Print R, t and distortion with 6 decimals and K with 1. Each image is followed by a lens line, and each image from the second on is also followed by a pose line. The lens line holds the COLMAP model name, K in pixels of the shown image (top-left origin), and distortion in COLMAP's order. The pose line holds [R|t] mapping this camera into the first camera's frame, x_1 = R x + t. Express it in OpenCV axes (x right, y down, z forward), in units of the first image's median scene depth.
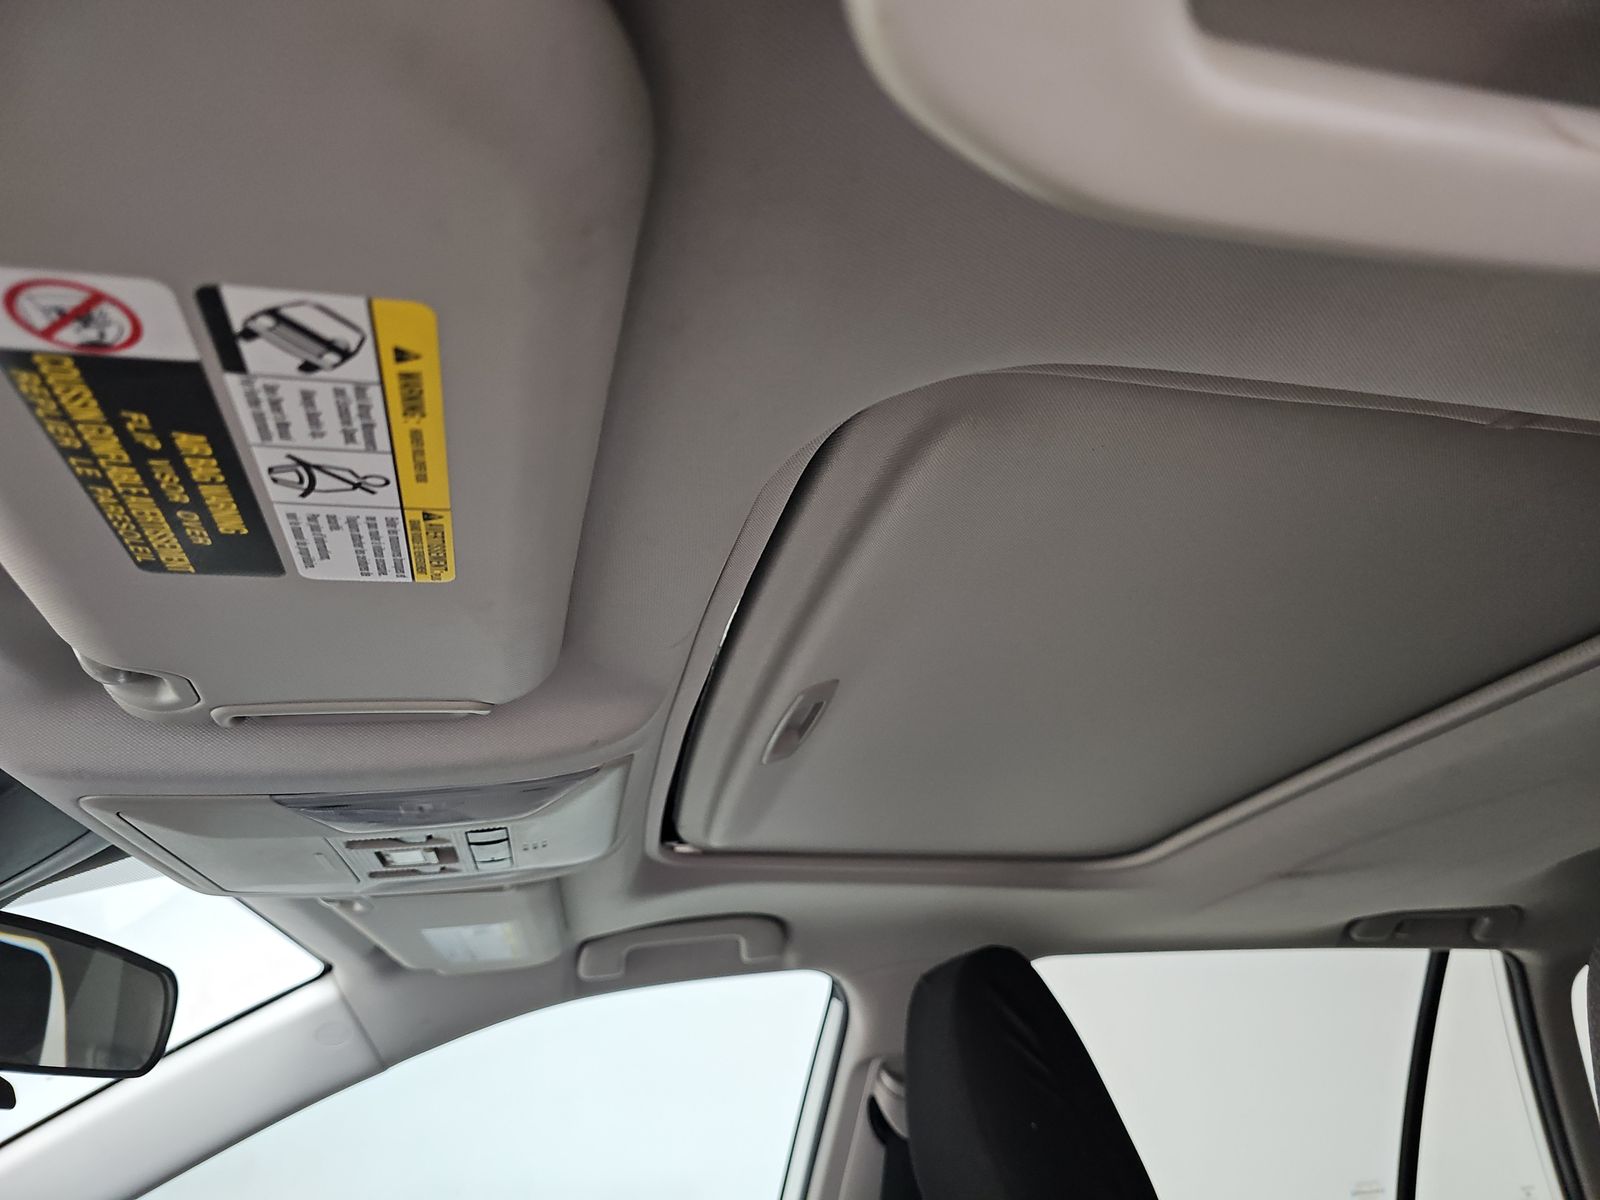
lens RADIAL K [[1056.4, 0, 785.4], [0, 1056.4, 617.1], [0, 0, 1]] dist [0.039004, -0.038491]
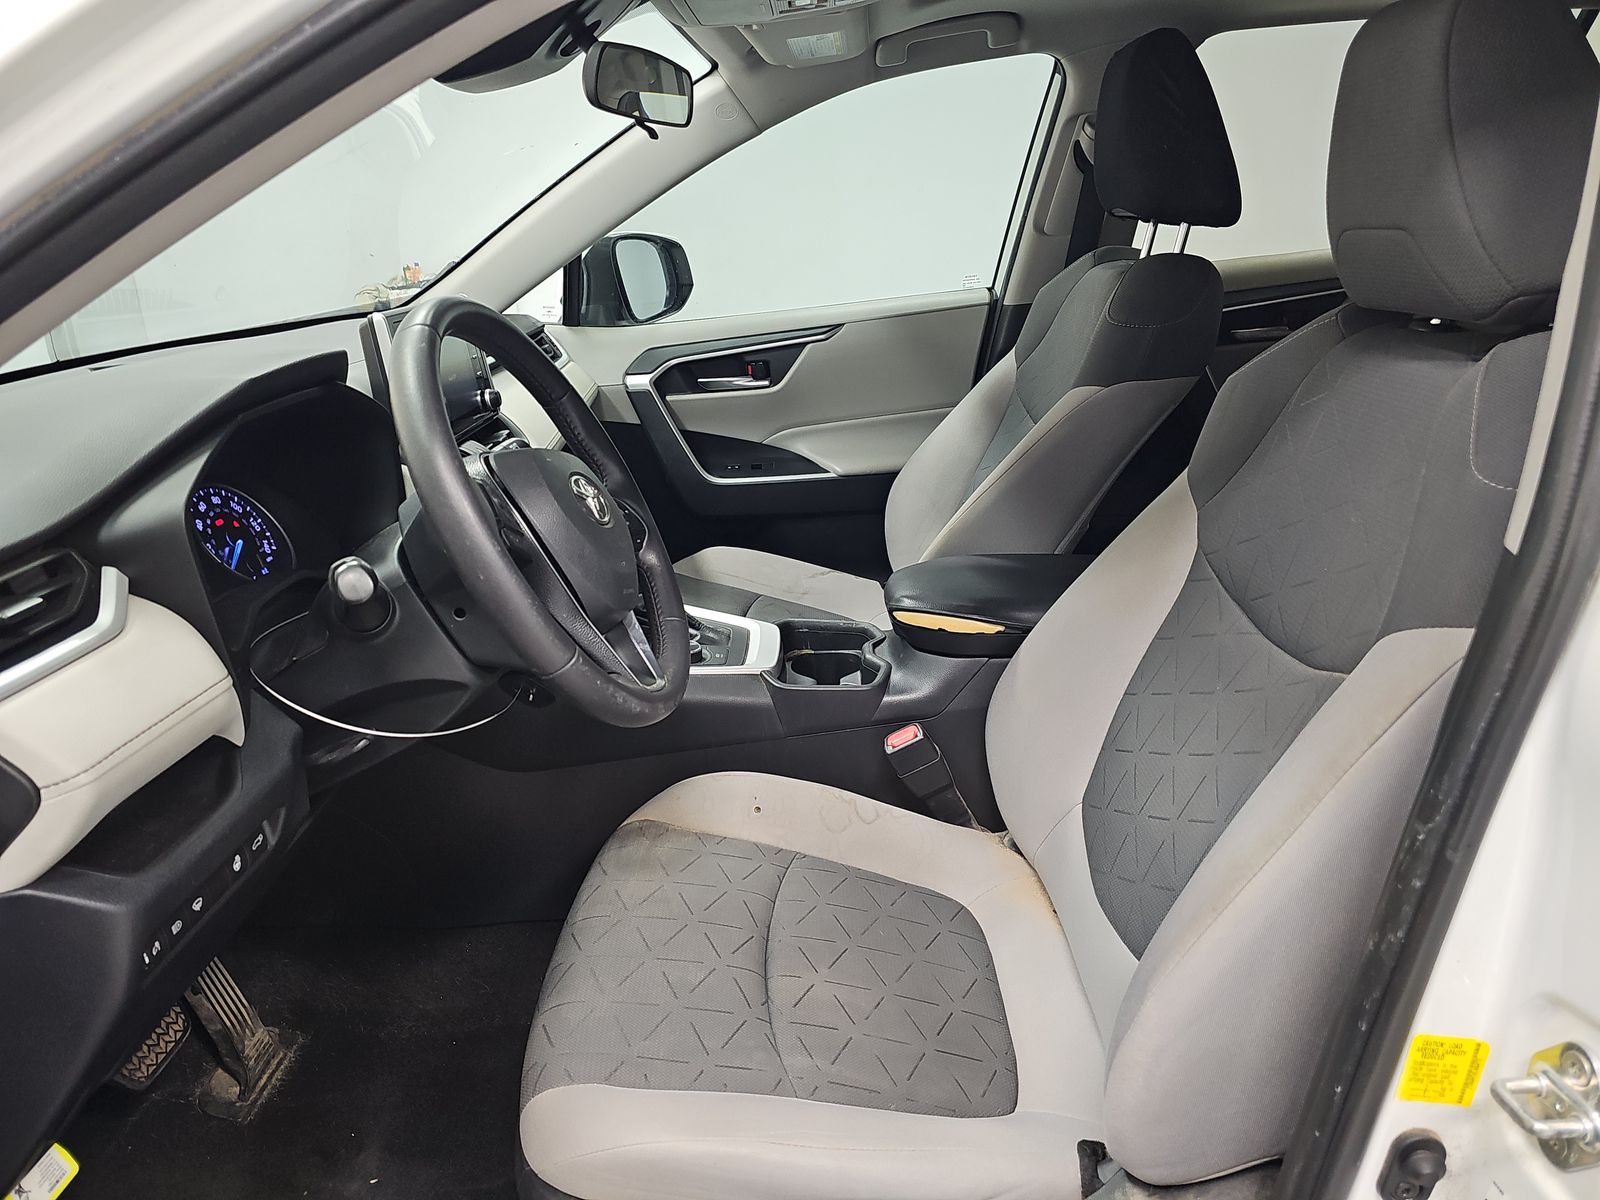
lens RADIAL K [[1056.4, 0, 785.4], [0, 1056.4, 617.1], [0, 0, 1]] dist [0.039004, -0.038491]
pose [[0.972061, 0.065757, -0.225328, 0.066753], [0.116883, 0.696881, 0.707598, -0.190684], [0.203556, -0.714166, 0.669725, -0.570375]]
